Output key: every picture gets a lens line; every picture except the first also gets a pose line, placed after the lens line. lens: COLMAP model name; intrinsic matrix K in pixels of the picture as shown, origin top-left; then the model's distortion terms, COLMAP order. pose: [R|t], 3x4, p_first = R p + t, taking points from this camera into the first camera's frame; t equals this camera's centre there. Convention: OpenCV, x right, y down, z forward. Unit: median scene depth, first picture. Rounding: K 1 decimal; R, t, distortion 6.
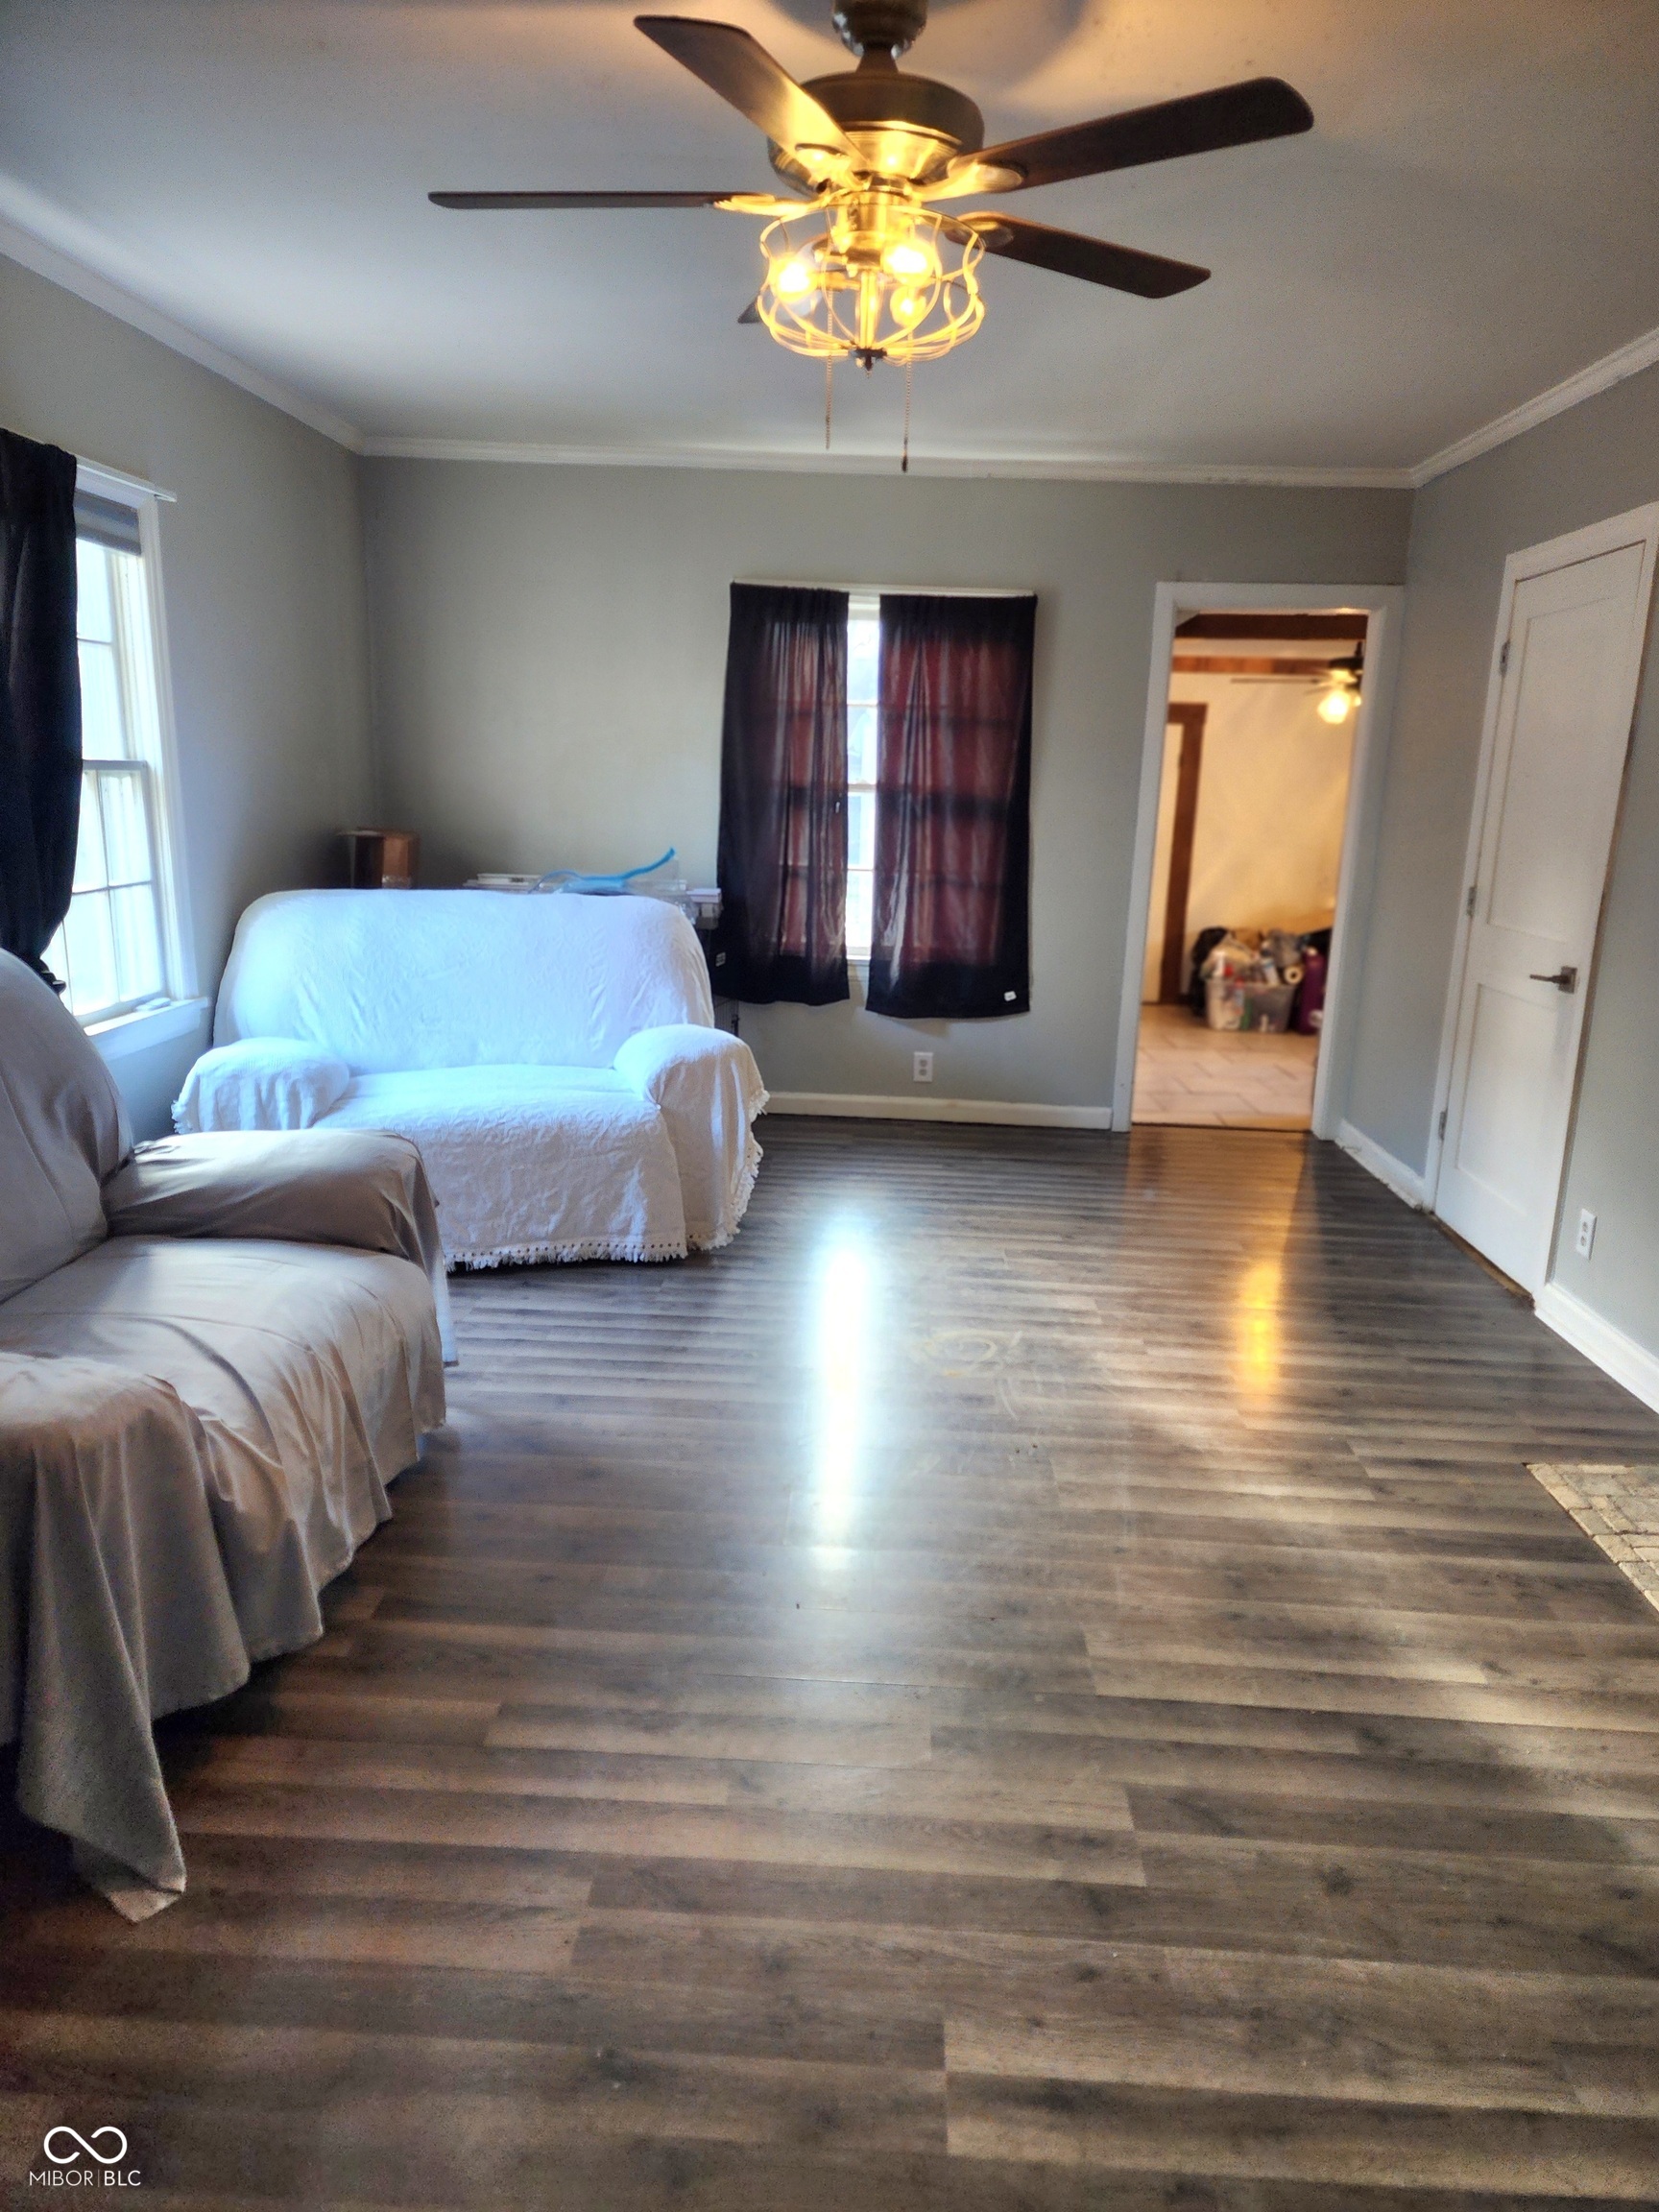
lens RADIAL K [[1486.3, 0, 829.5], [0, 1486.3, 1106.0], [0, 0, 1]] dist [0.026093, -0.002743]
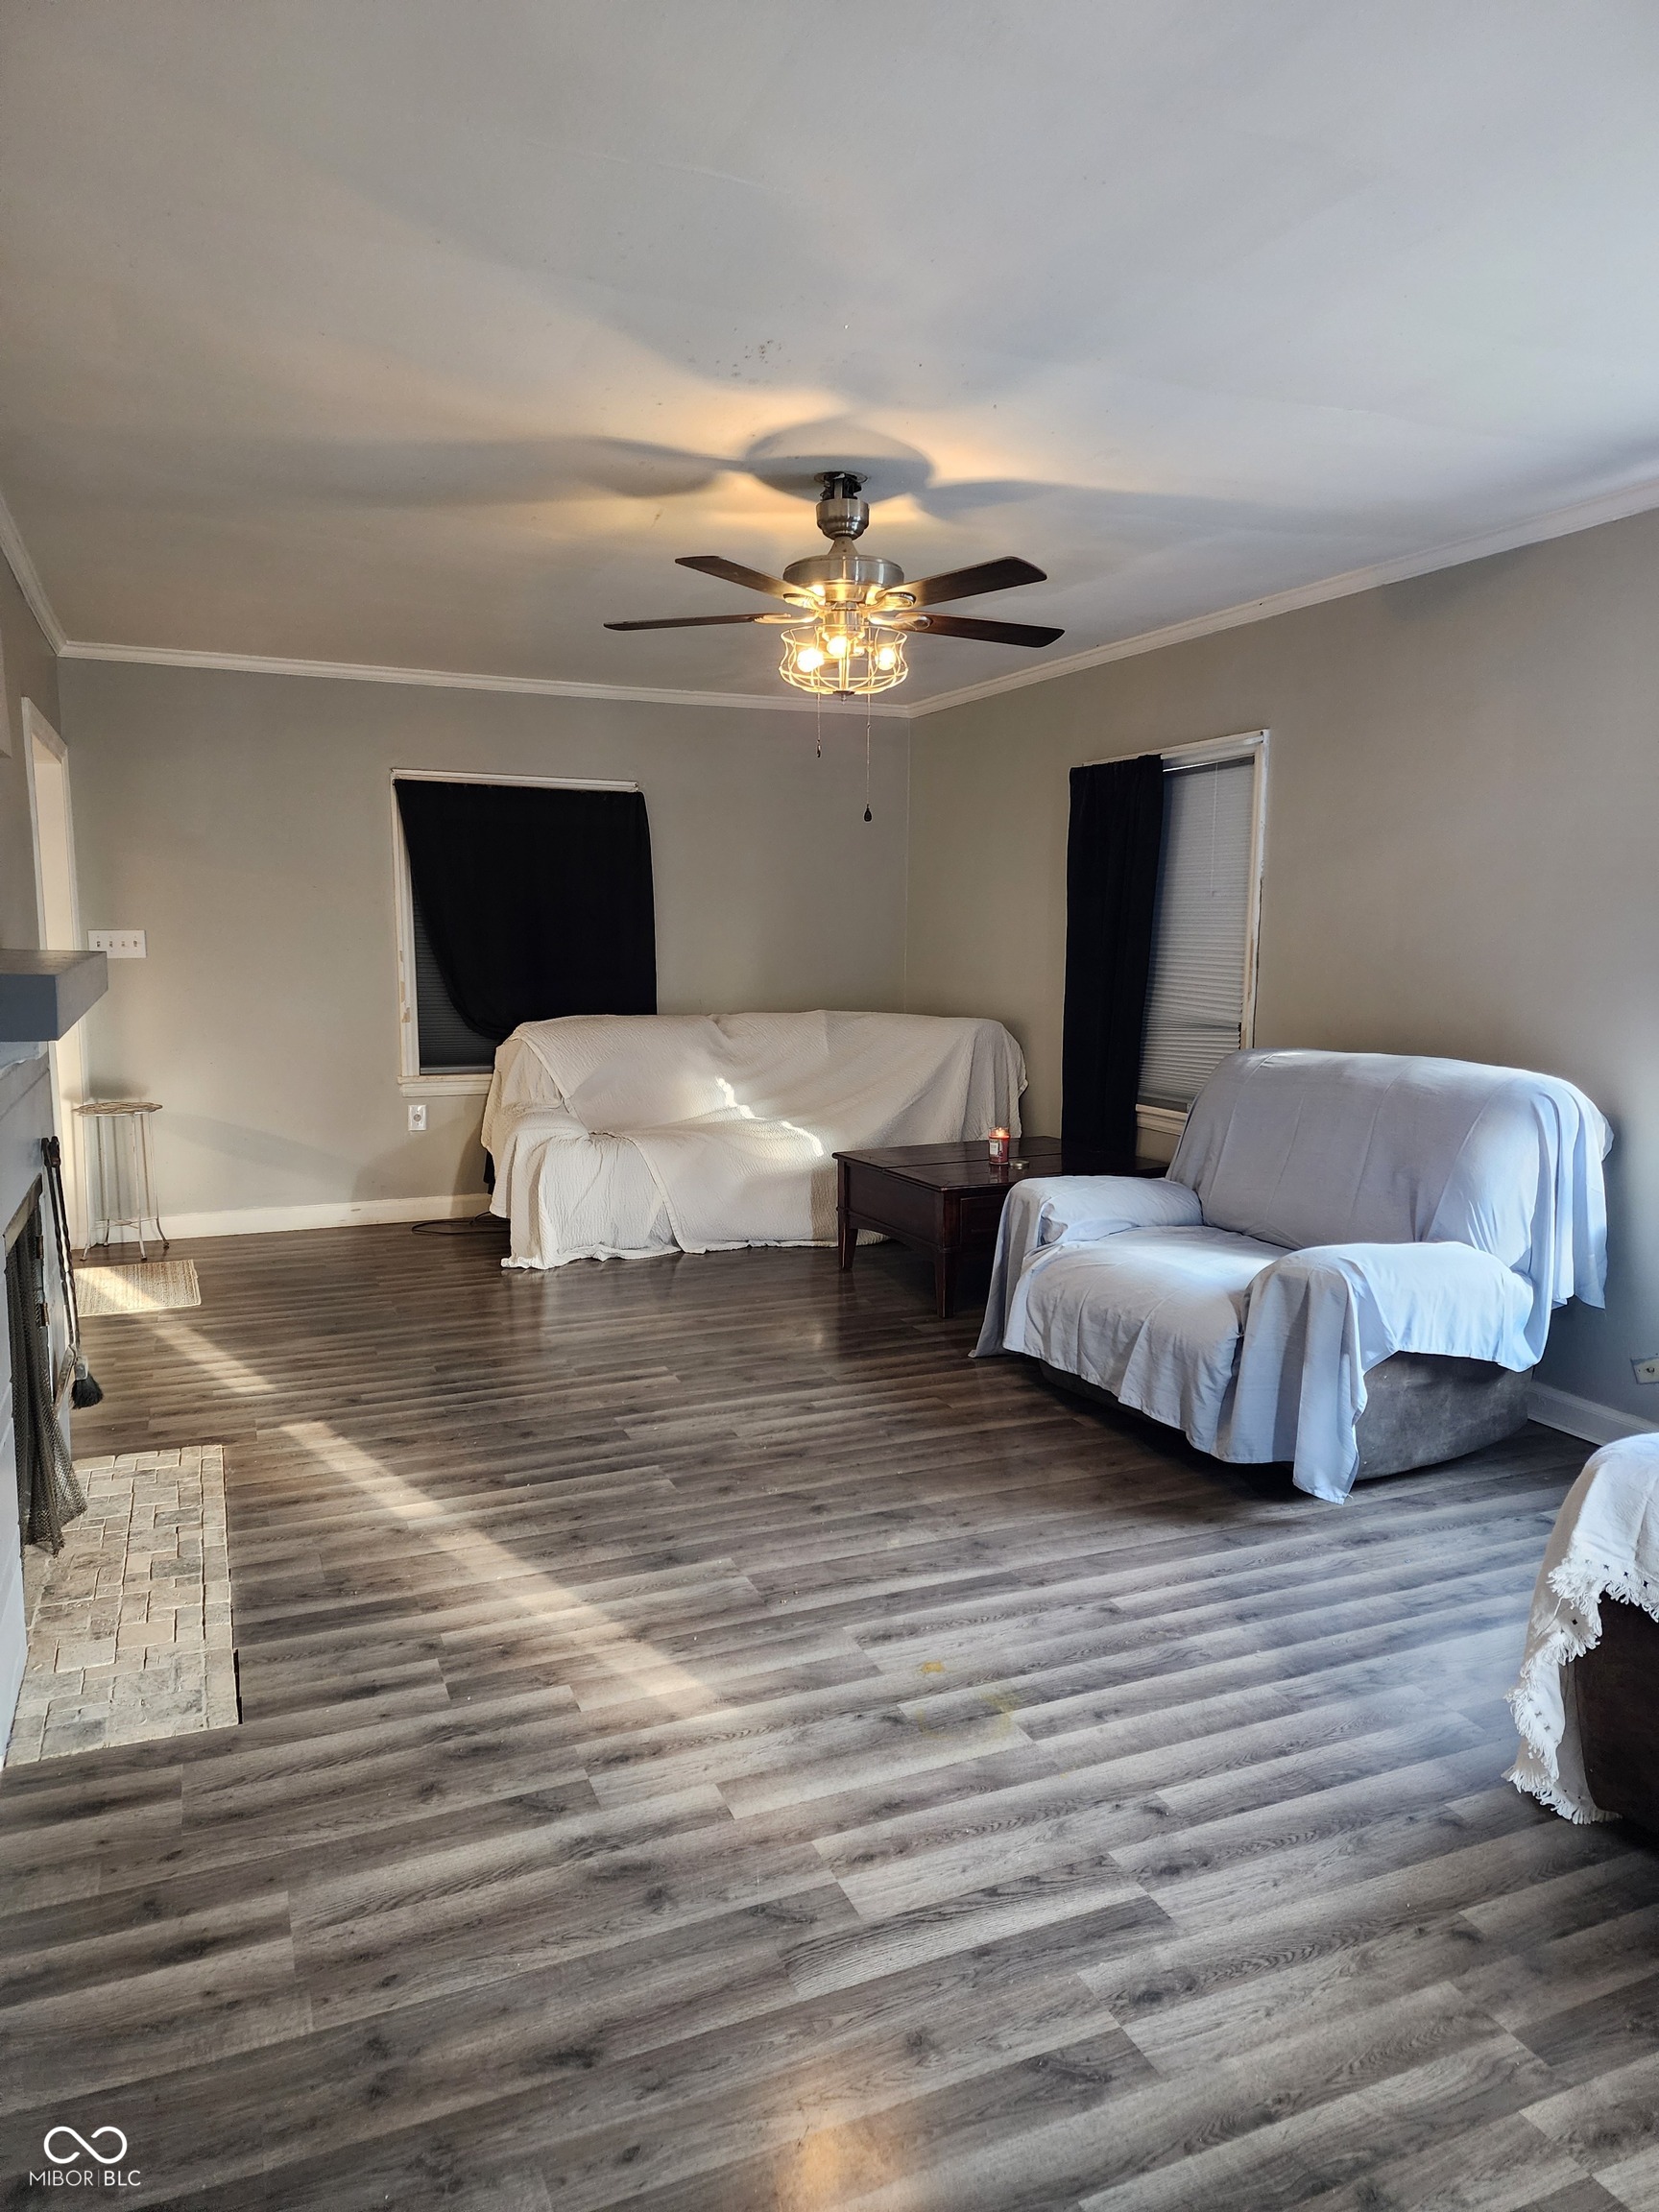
lens RADIAL K [[1486.3, 0, 829.5], [0, 1486.3, 1106.0], [0, 0, 1]] dist [0.026093, -0.002743]
pose [[-0.904078, 0.022620, -0.426768, 0.506830], [-0.120403, 0.944666, 0.305137, -0.367932], [0.410056, 0.327252, -0.851329, 1.698395]]
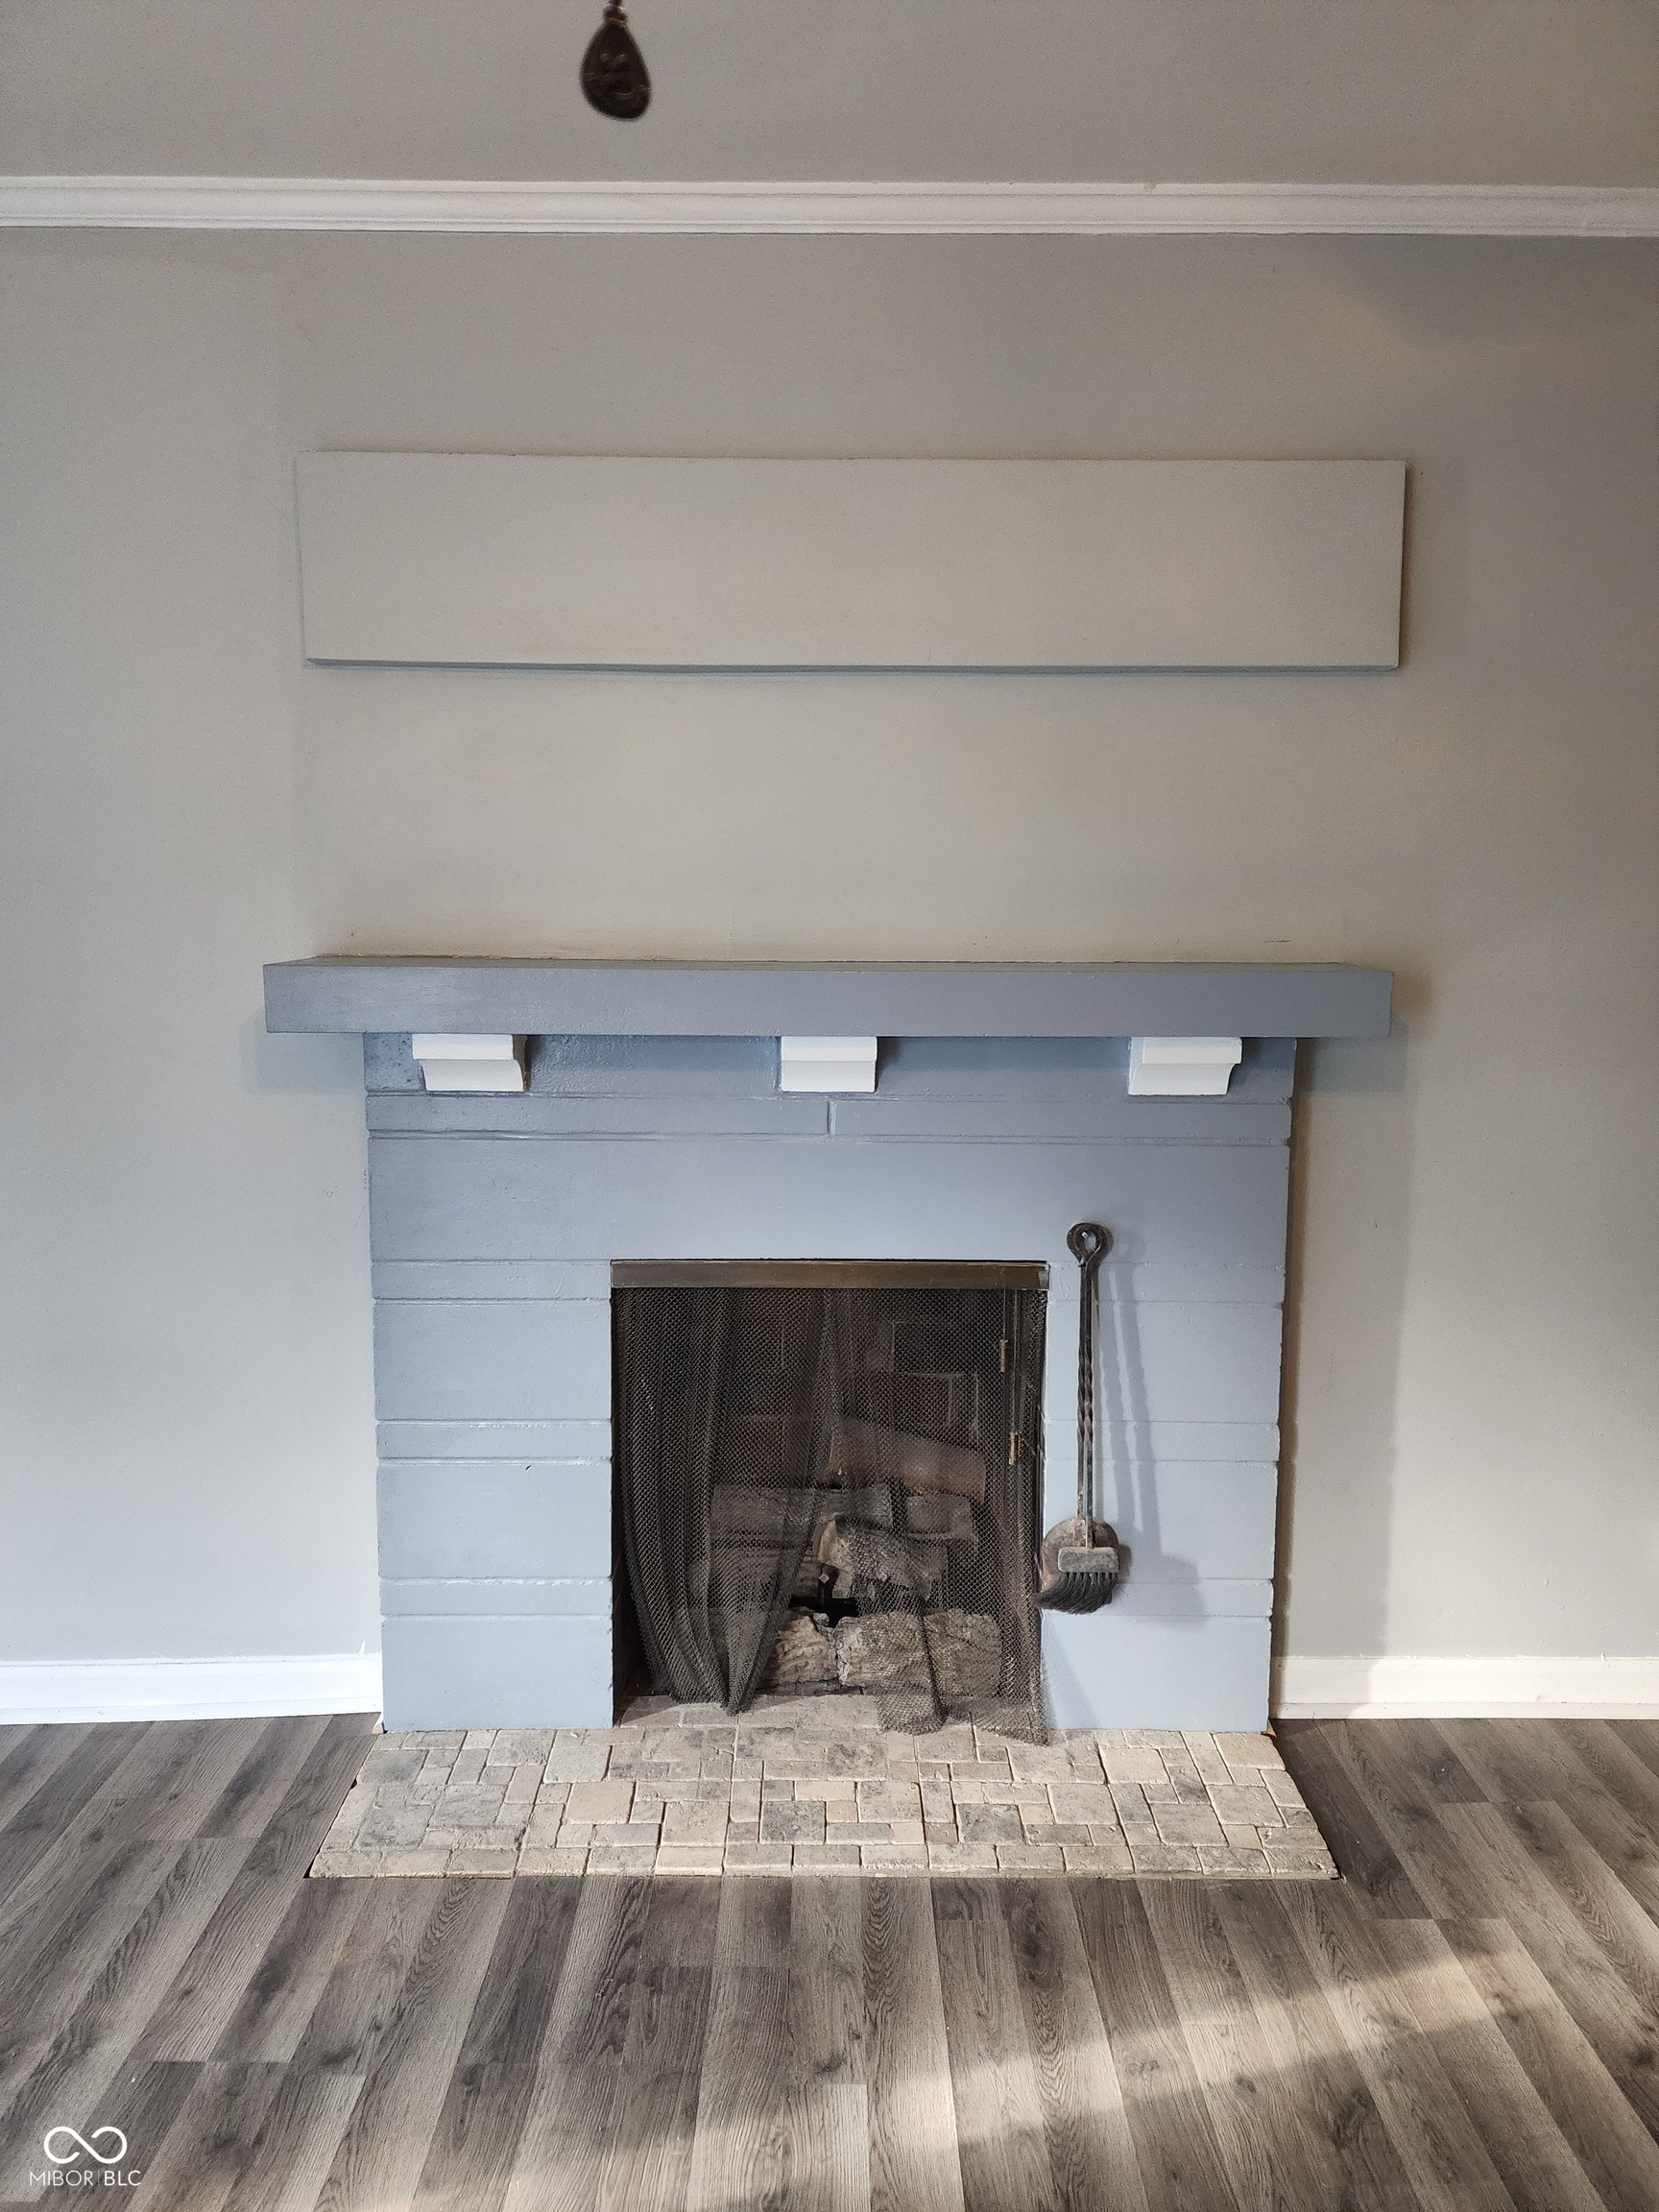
lens RADIAL K [[1486.3, 0, 829.5], [0, 1486.3, 1106.0], [0, 0, 1]] dist [0.026093, -0.002743]
pose [[-0.047312, -0.163930, 0.985337, -0.167501], [0.213213, 0.962050, 0.170294, -0.165875], [-0.975859, 0.218144, -0.010565, 0.684428]]
